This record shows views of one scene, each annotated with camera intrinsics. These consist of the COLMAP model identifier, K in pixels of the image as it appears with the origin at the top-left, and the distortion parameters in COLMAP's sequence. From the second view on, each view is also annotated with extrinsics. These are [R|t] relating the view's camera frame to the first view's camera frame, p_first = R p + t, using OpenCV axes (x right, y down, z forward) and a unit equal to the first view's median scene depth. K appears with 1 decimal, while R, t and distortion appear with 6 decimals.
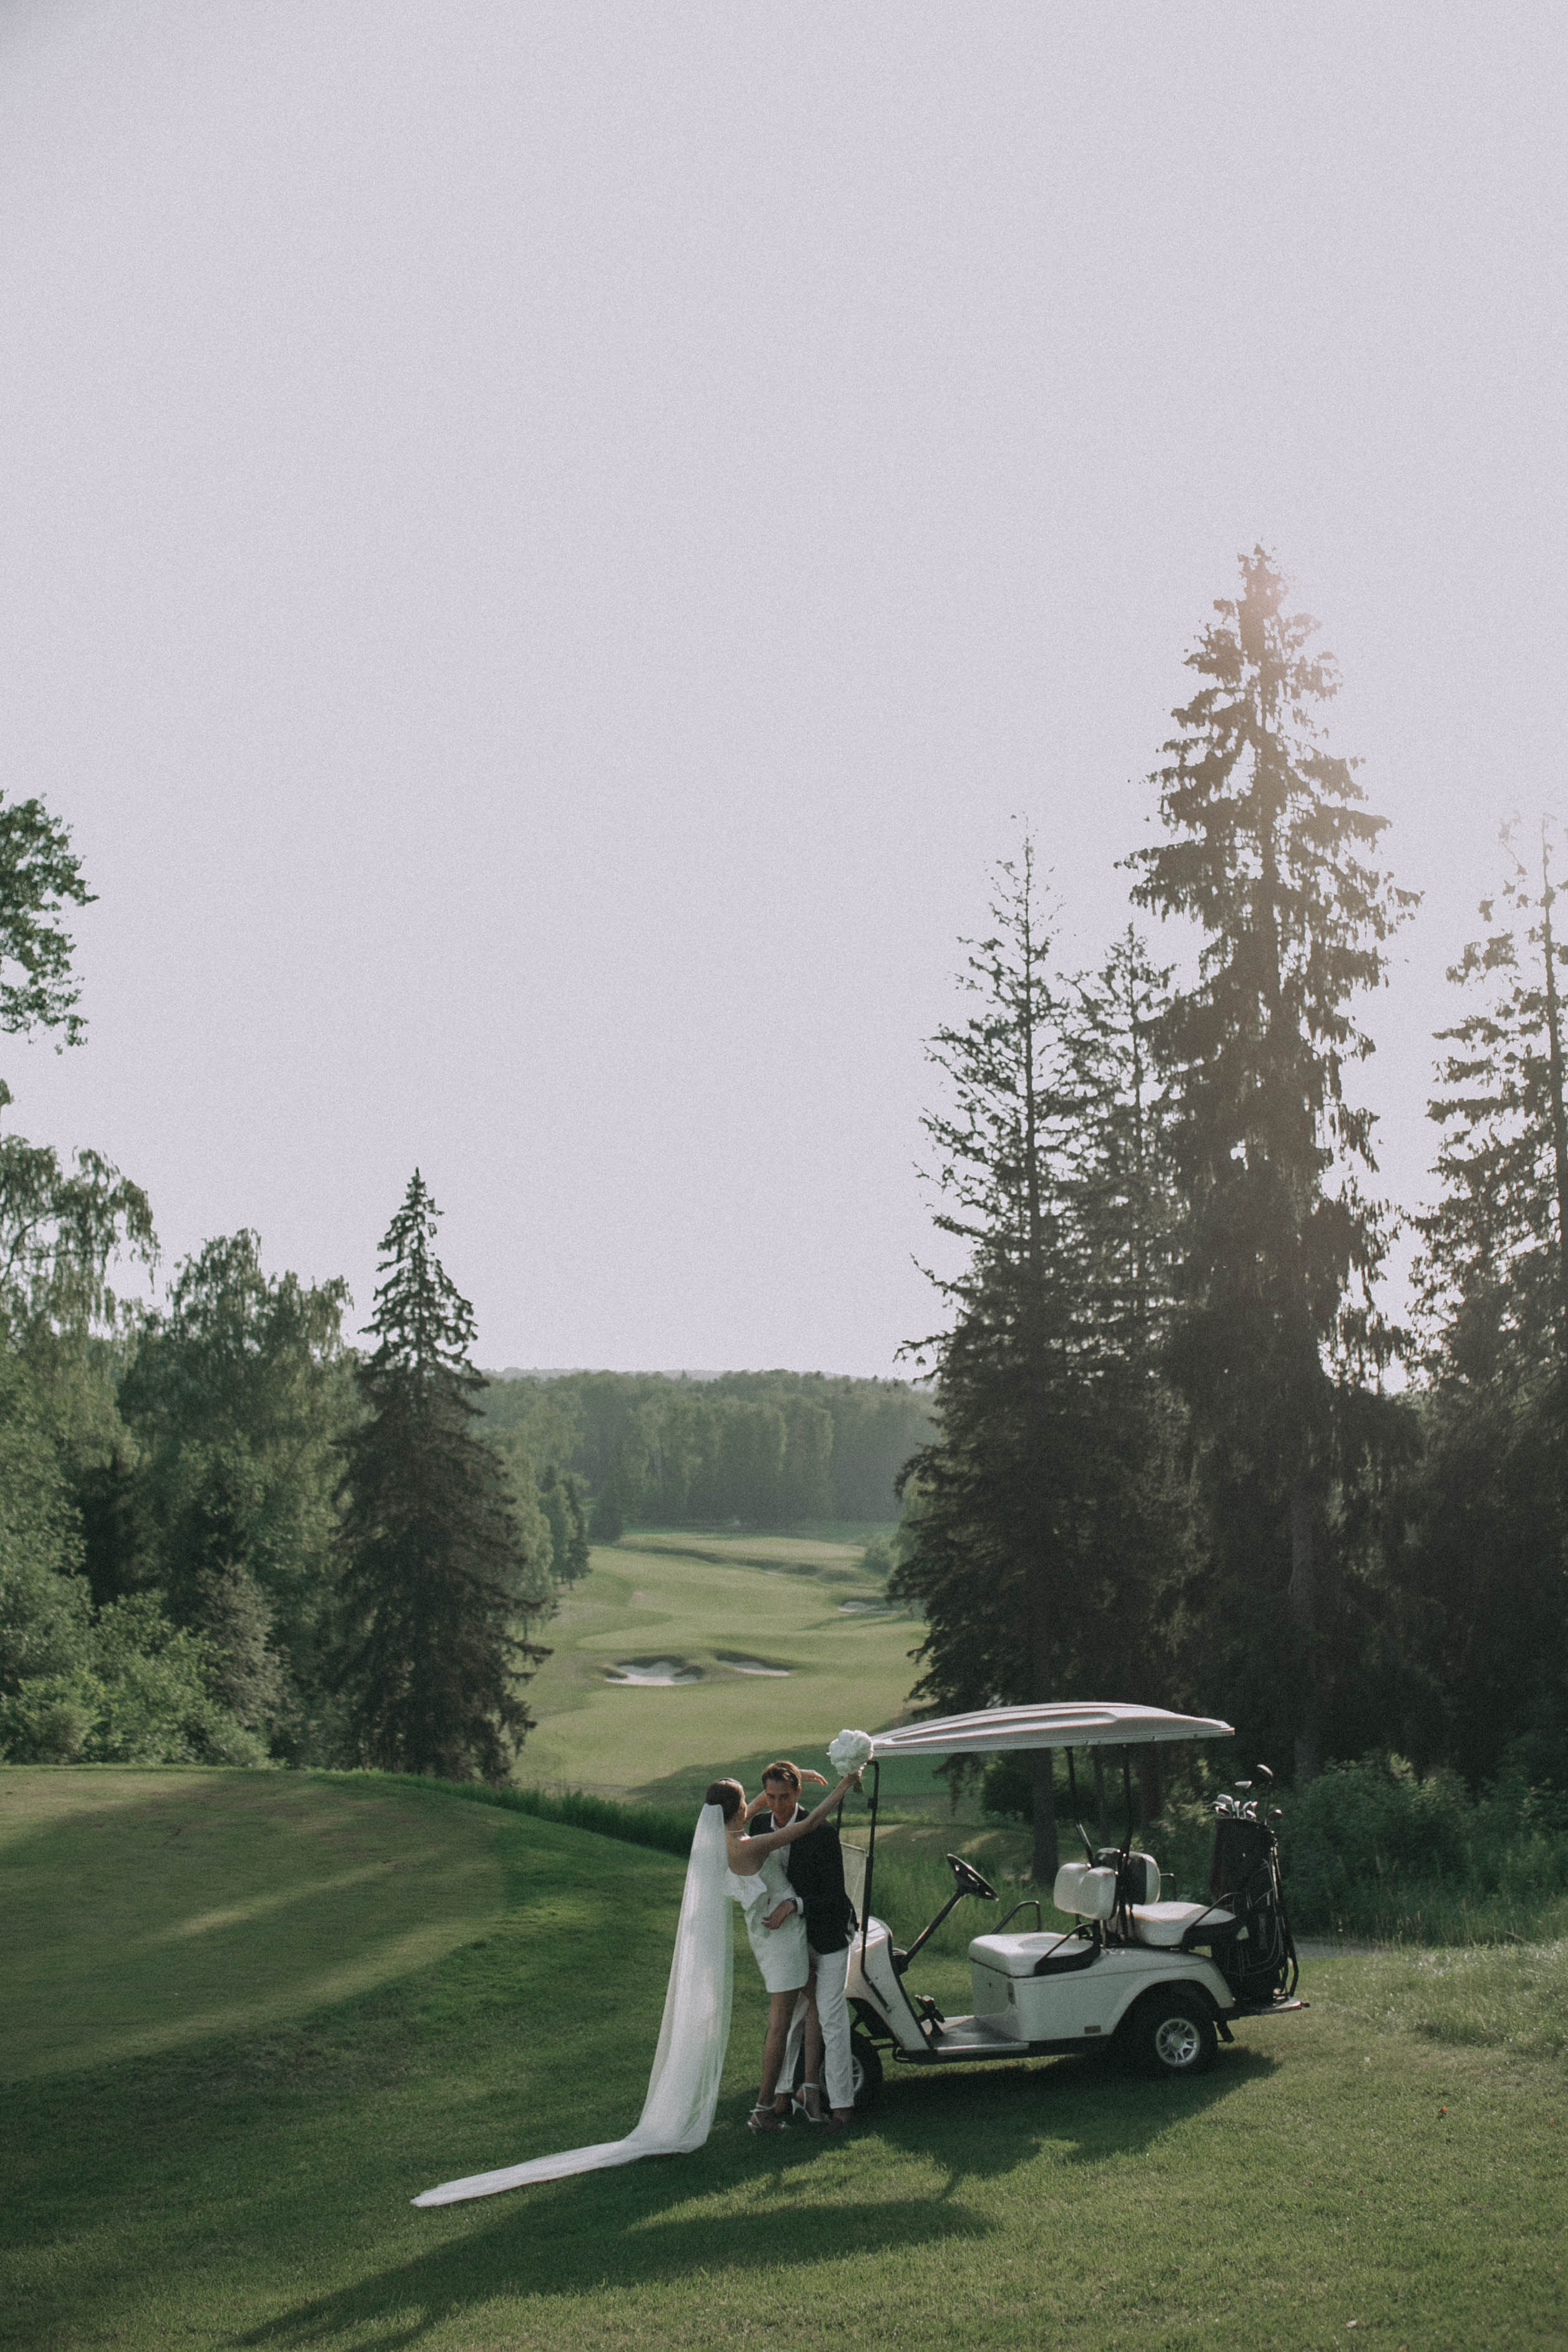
lens RADIAL K [[2367.4, 0, 784.0], [0, 2367.4, 1176.0], [0, 0, 1]] dist [-0.059468, 0.106007]
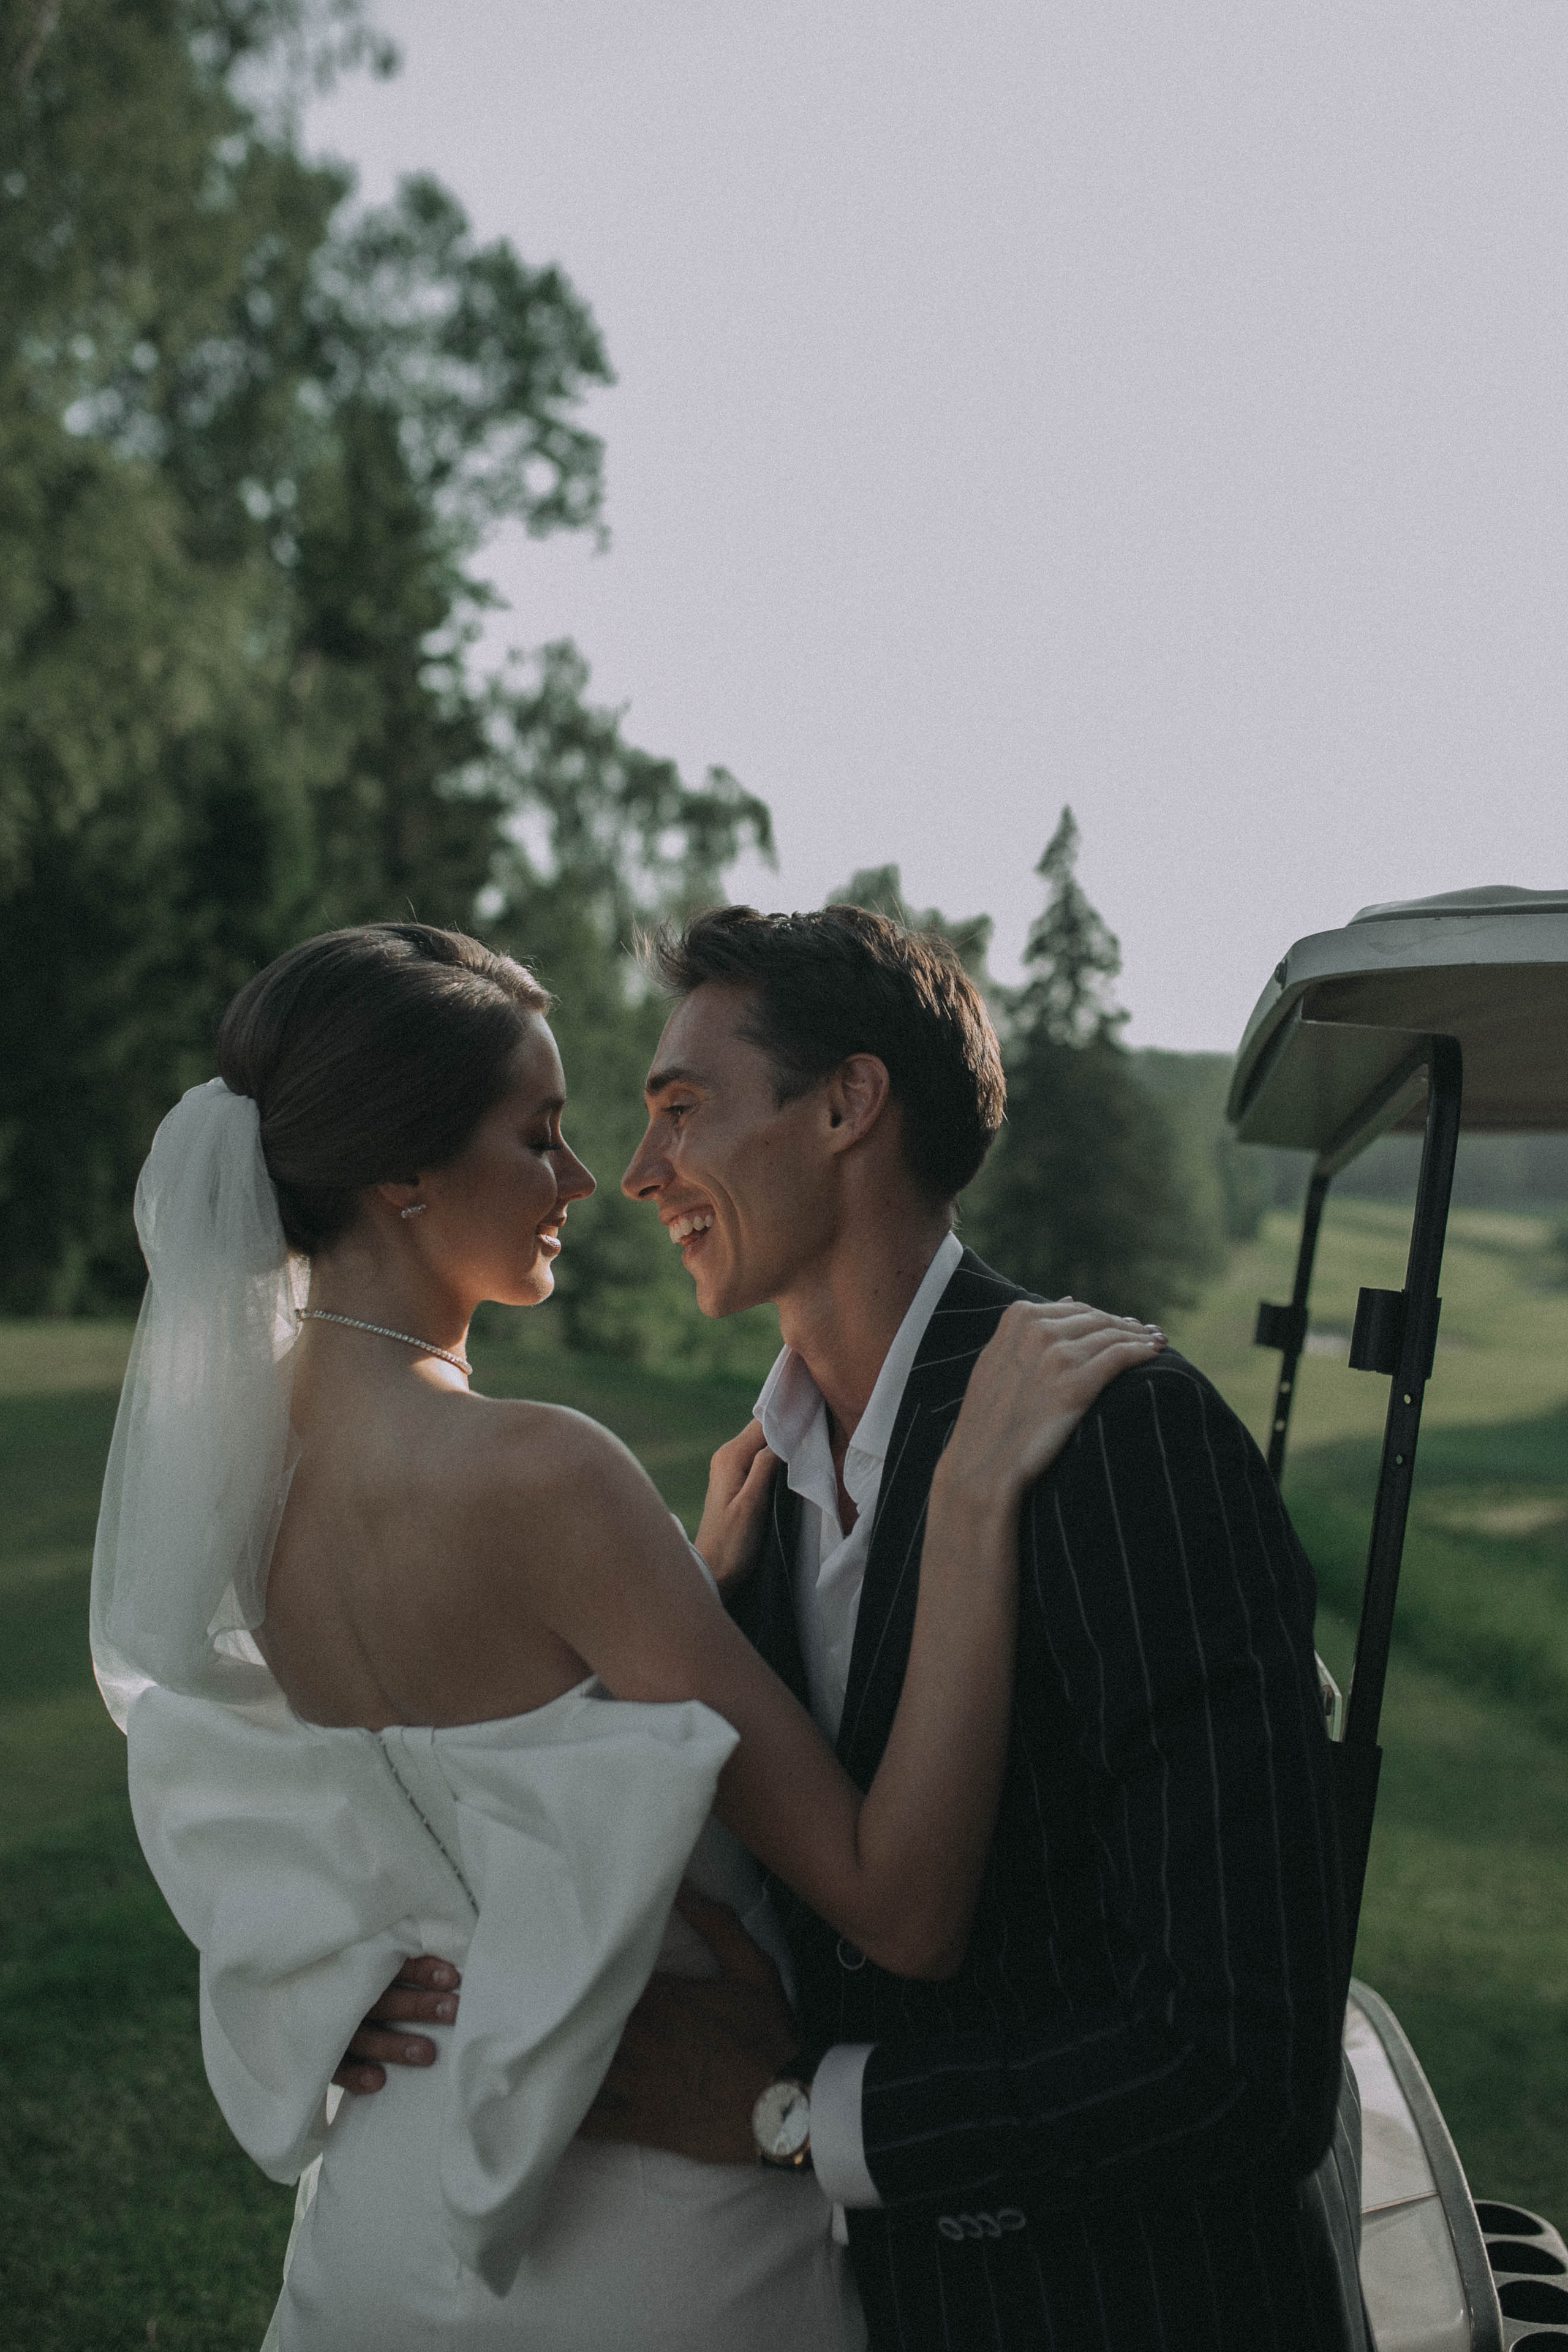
lens RADIAL K [[2275.6, 0, 833.2], [0, 2275.6, 1166.2], [0, 0, 1]] dist [-0.005329, 0.006766]
pose [[0.961911, 0.031402, -0.271553, 0.010298], [0.004419, 0.991464, 0.130304, 0.044213], [0.273327, -0.126541, 0.953562, 0.154571]]
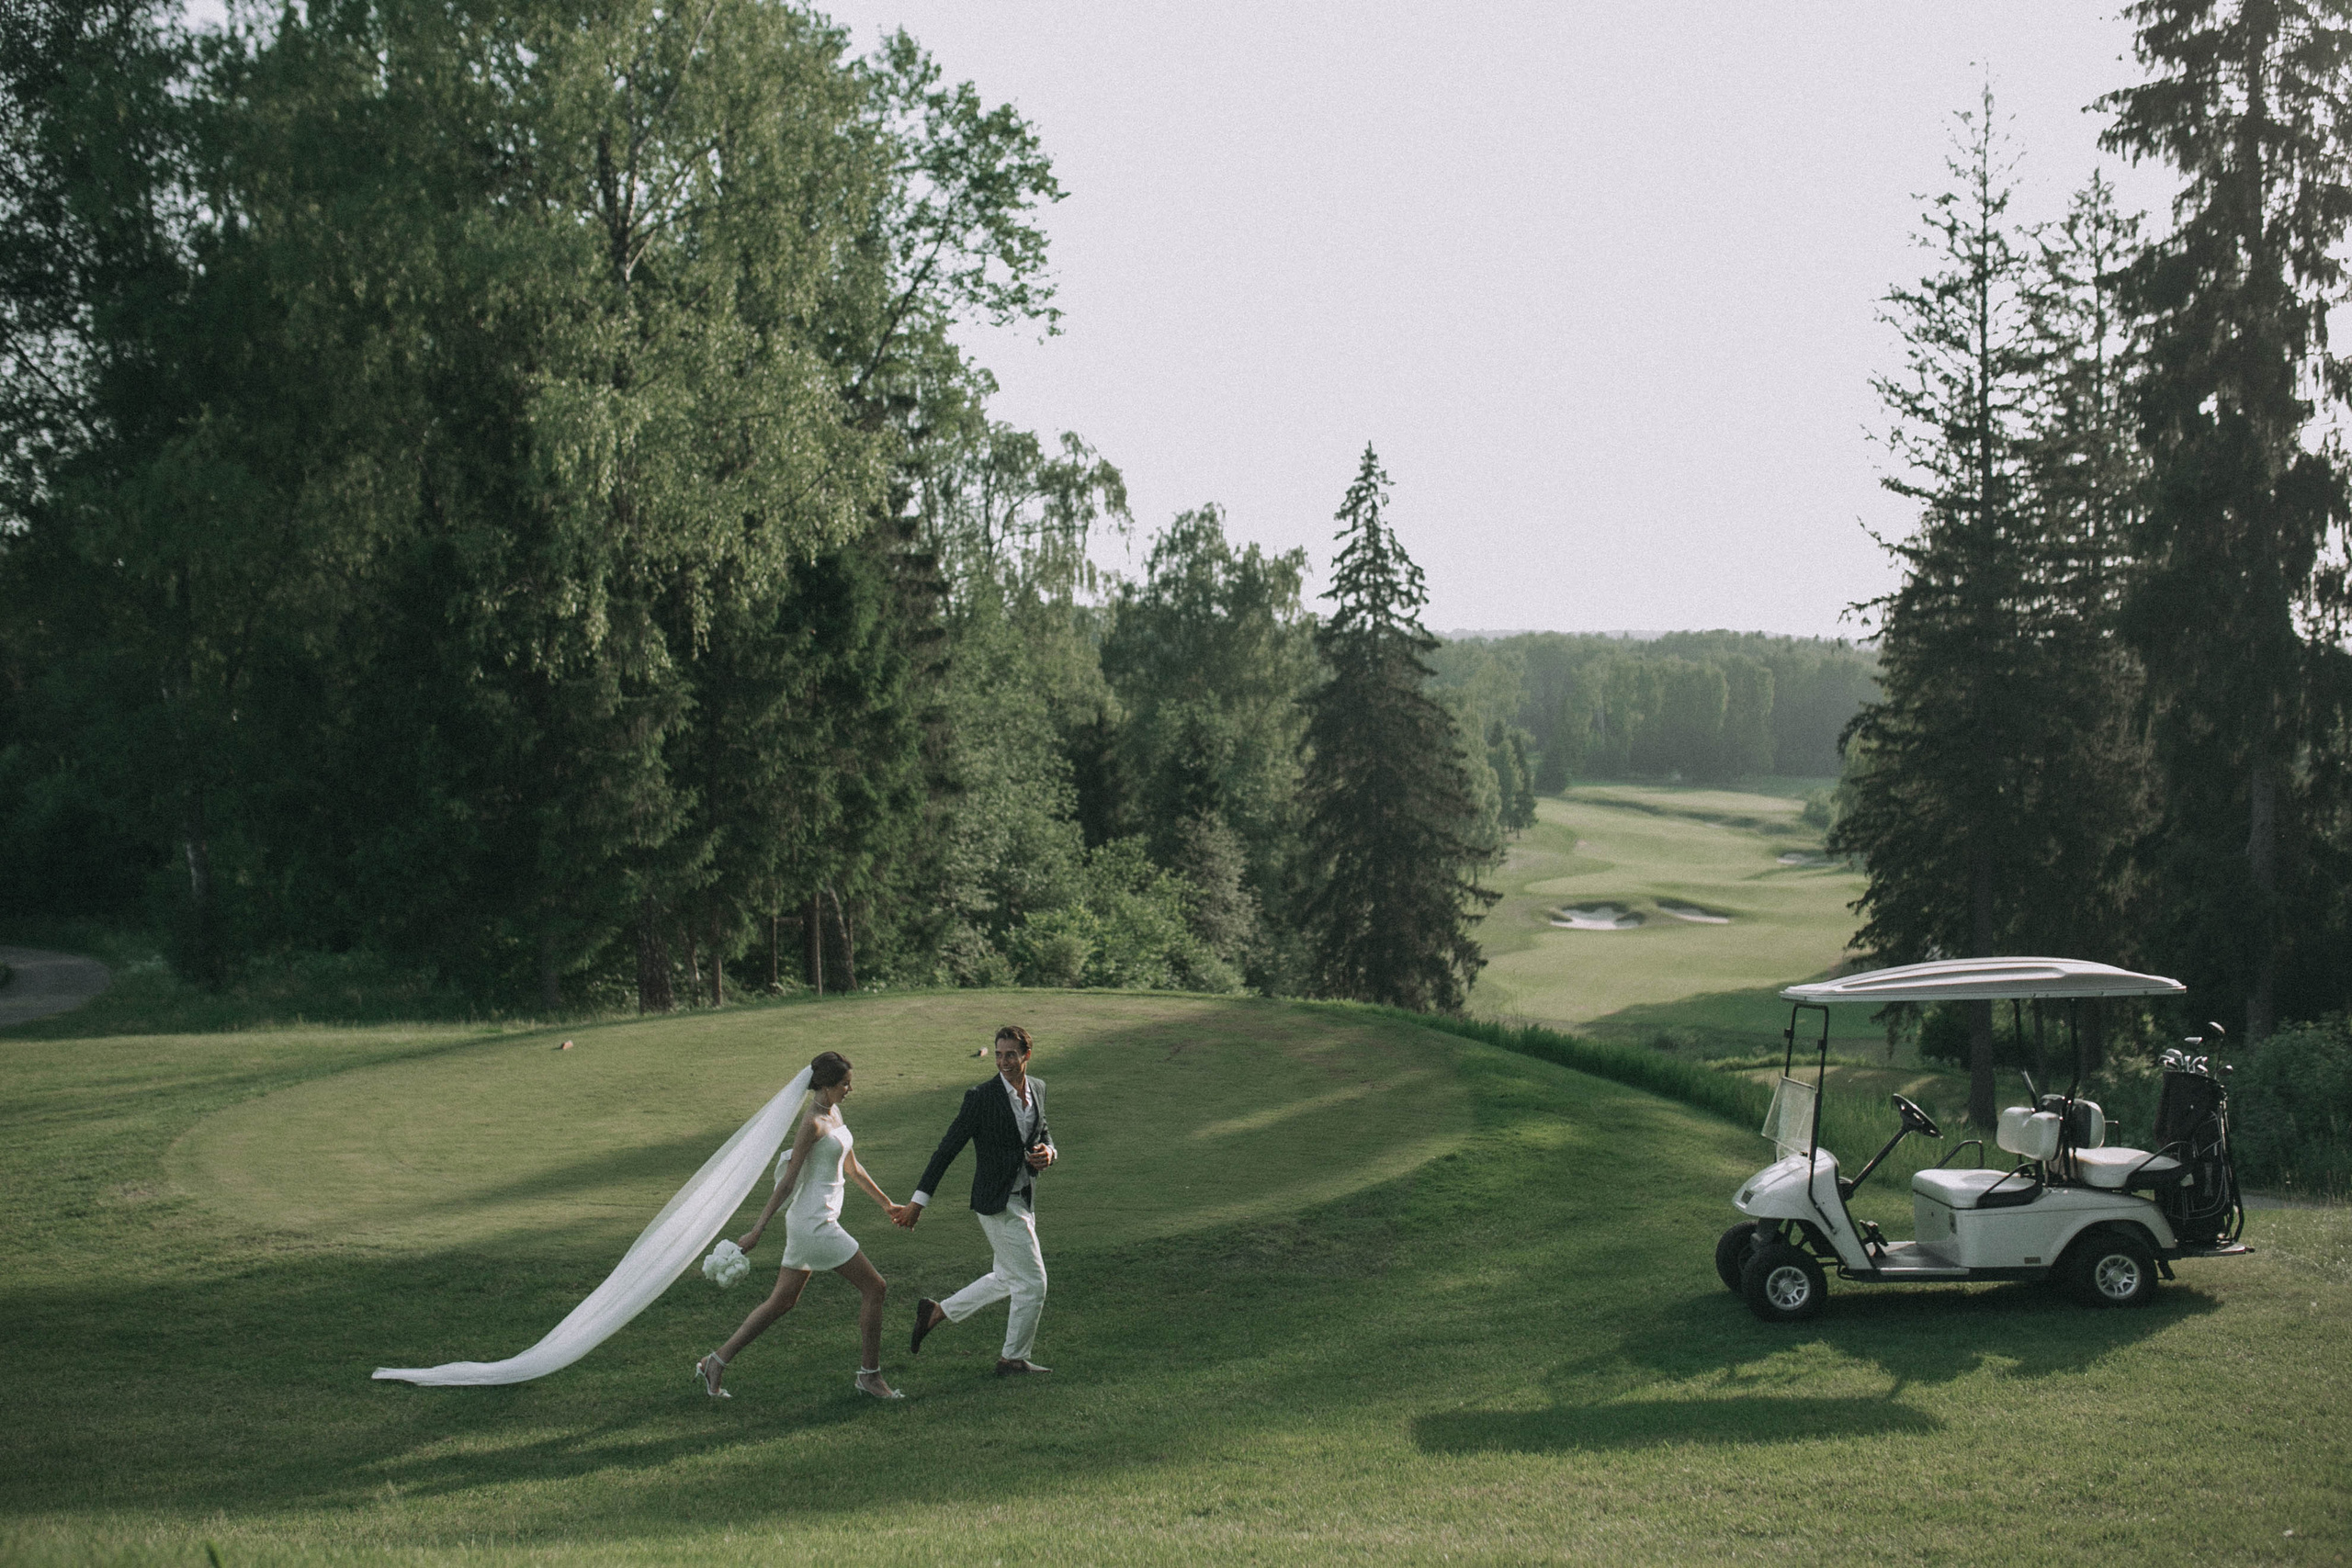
lens RADIAL K [[2253.1, 0, 1176.0], [0, 2253.1, 784.0], [0, 0, 1]] dist [-0.067717, 0.108362]
pose [[0.971485, 0.009243, -0.236920, -0.001346], [0.026197, 0.988937, 0.146003, -0.001174], [0.235649, -0.148047, 0.960496, -0.004645]]
